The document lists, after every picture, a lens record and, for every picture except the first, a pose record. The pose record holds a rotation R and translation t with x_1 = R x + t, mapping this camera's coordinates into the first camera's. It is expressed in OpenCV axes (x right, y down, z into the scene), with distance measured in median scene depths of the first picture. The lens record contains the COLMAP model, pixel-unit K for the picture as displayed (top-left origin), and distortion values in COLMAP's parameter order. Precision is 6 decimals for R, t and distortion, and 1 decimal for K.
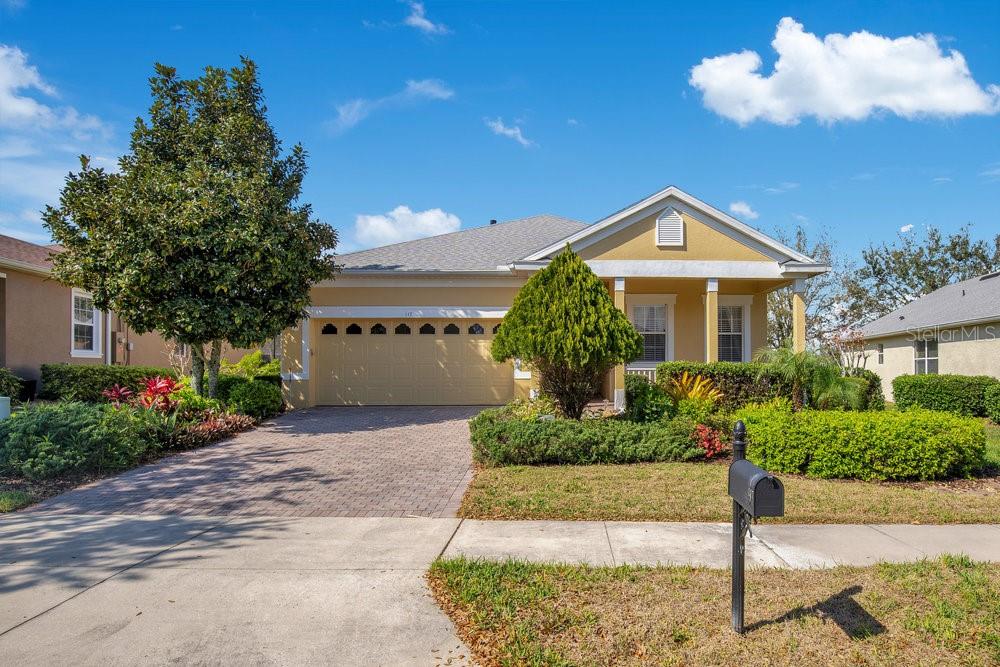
lens RADIAL K [[454.0, 0, 447.3], [0, 454.0, 350.9], [0, 0, 1]] dist [-0.011513, -0.000279]
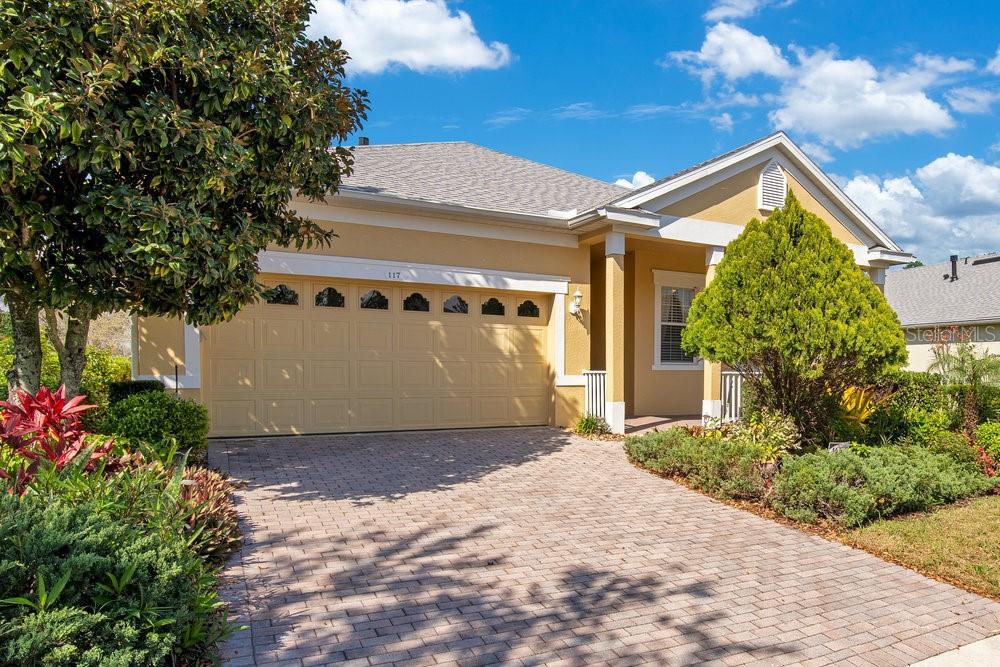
lens RADIAL K [[639.2, 0, 398.8], [0, 639.2, 369.9], [0, 0, 1]] dist [-0.007833, -0.001582]
pose [[0.889287, 0.006763, 0.457299, -0.558106], [-0.027726, 0.998849, 0.039147, 0.010004], [-0.456507, -0.047492, 0.888451, 0.322304]]
